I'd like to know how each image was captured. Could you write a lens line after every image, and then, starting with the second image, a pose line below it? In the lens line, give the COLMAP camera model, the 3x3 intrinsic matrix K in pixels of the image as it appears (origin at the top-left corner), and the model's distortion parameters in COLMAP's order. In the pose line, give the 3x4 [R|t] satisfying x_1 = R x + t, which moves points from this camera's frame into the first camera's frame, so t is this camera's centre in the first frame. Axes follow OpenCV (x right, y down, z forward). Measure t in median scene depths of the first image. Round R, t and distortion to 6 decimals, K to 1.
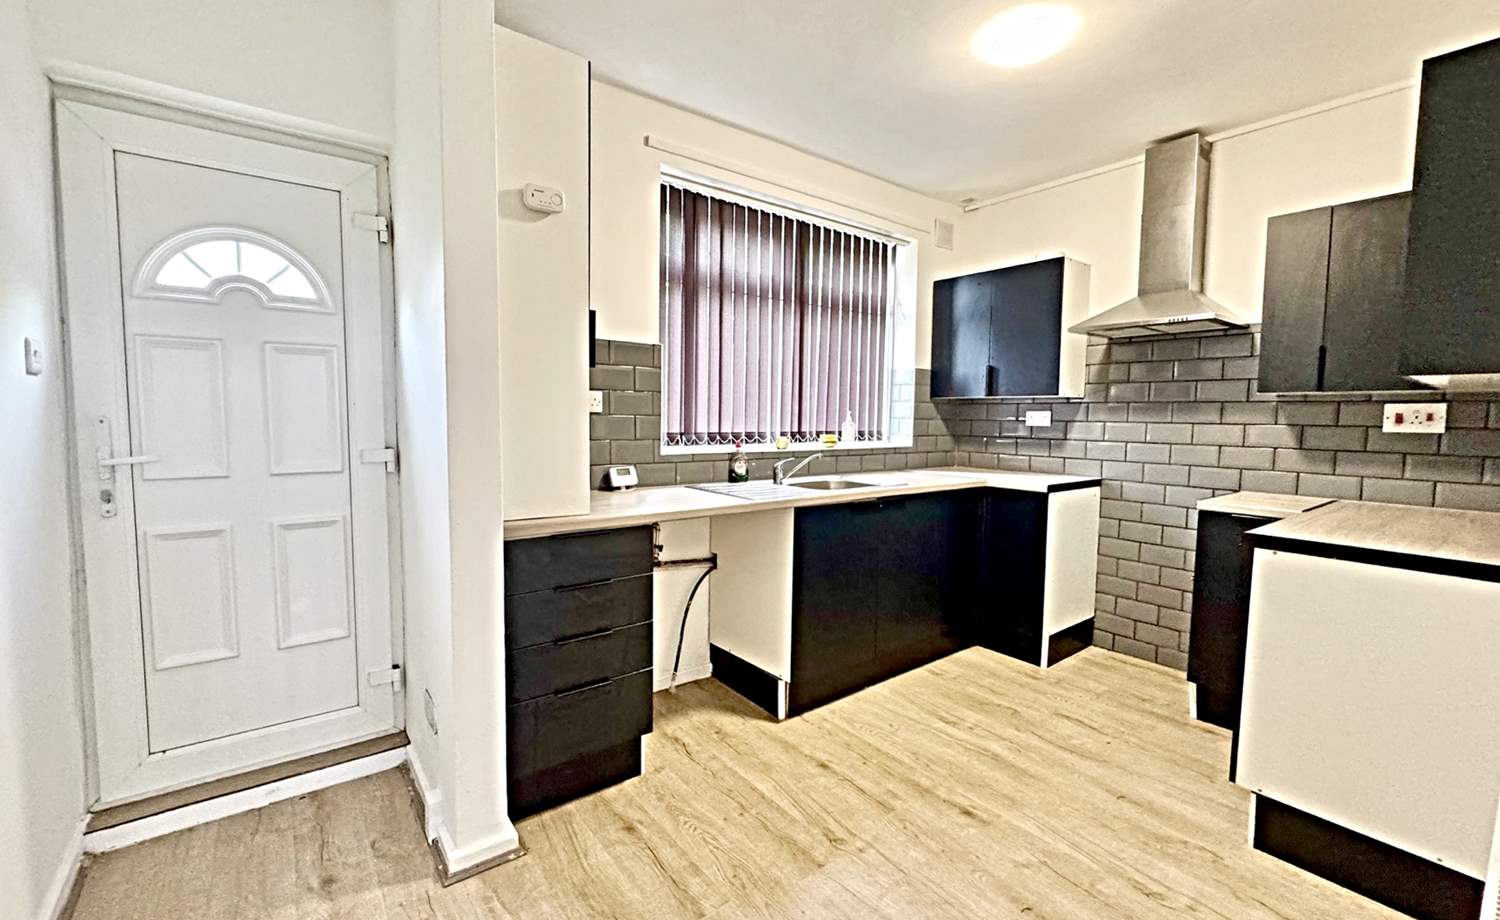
lens RADIAL K [[618.1, 0, 750.0], [0, 618.1, 460.0], [0, 0, 1]] dist [0.000161, -0.000010]
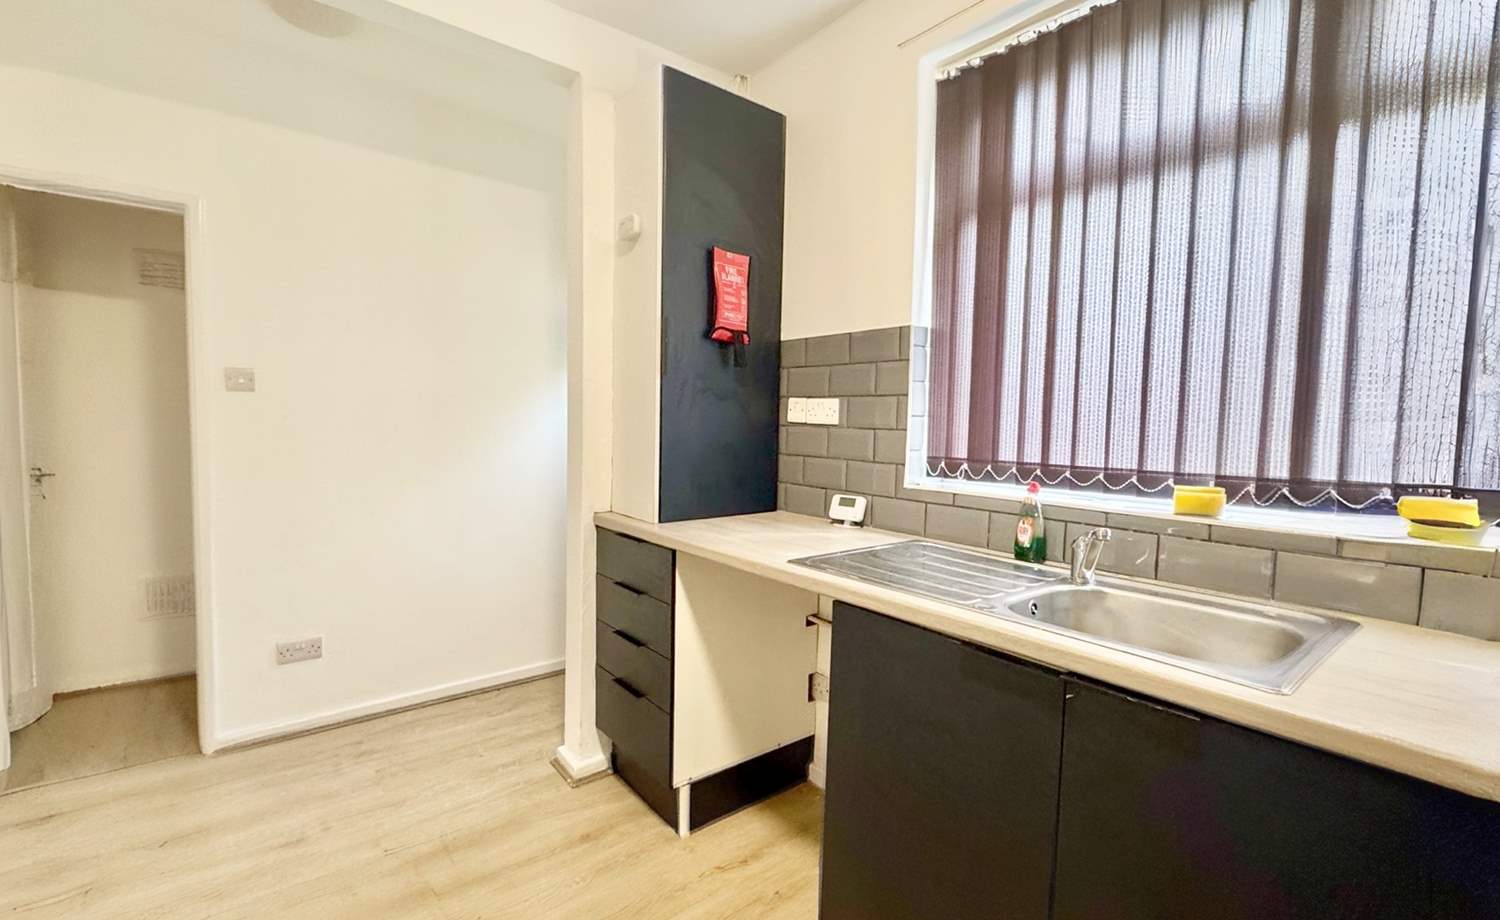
lens RADIAL K [[665.4, 0, 750.0], [0, 665.4, 460.0], [0, 0, 1]] dist [-0.000455, 0.000014]
pose [[0.013981, 0.048502, -0.998725, 0.589174], [-0.093843, 0.994478, 0.046982, -0.057481], [0.995489, 0.093066, 0.018455, 0.828849]]
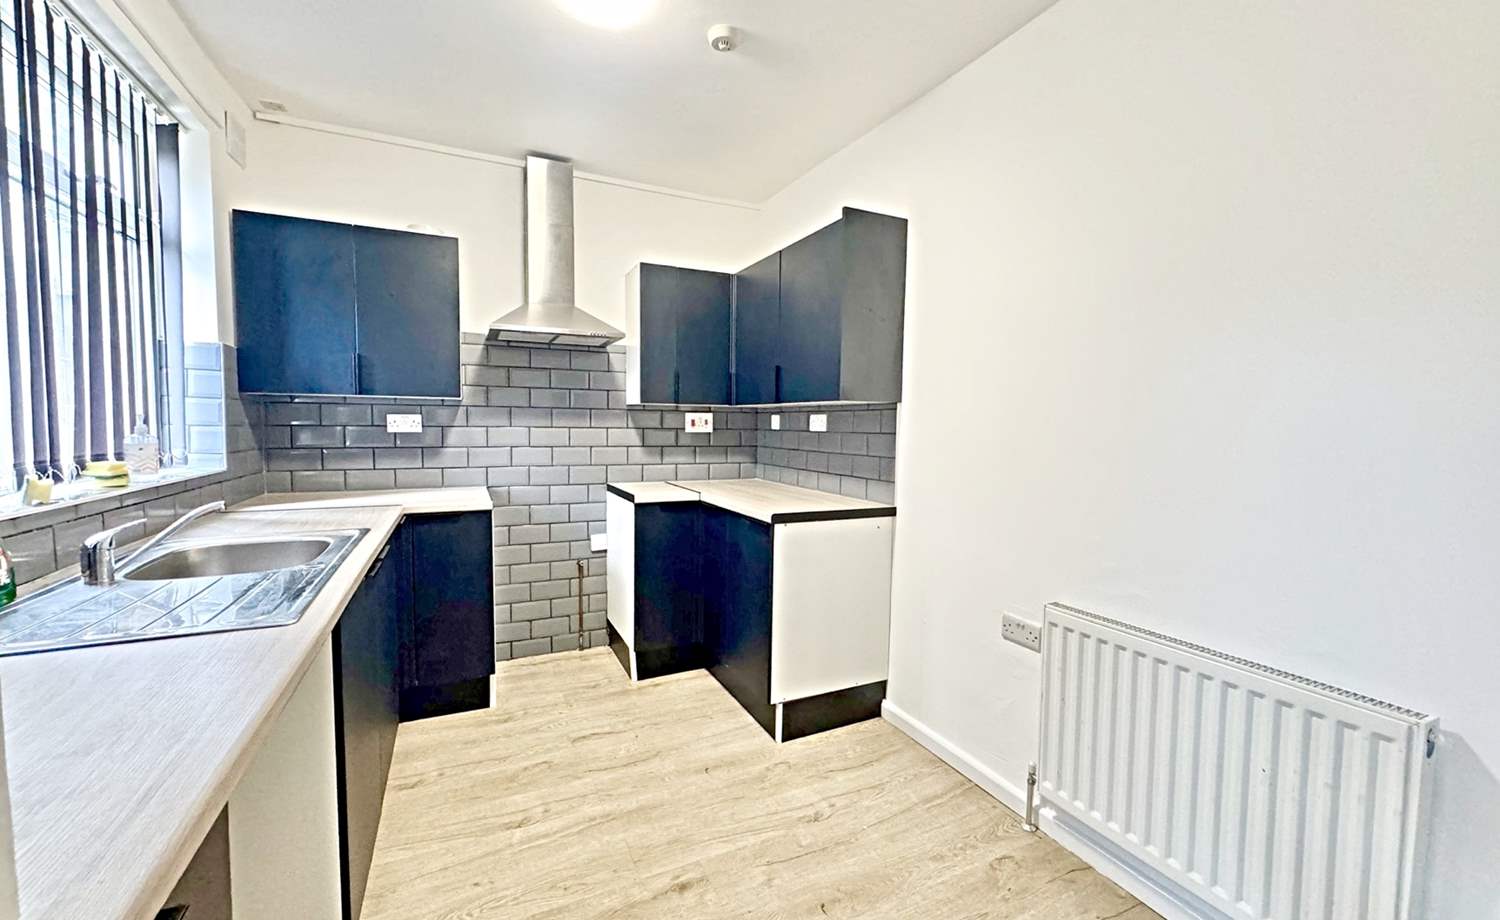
lens RADIAL K [[594.0, 0, 750.0], [0, 594.0, 460.0], [0, 0, 1]] dist [0.000052, 0.000061]
pose [[0.211795, -0.071669, 0.974683, -0.288527], [0.061887, 0.996290, 0.059810, -0.049963], [-0.975353, 0.047653, 0.215444, 0.510514]]
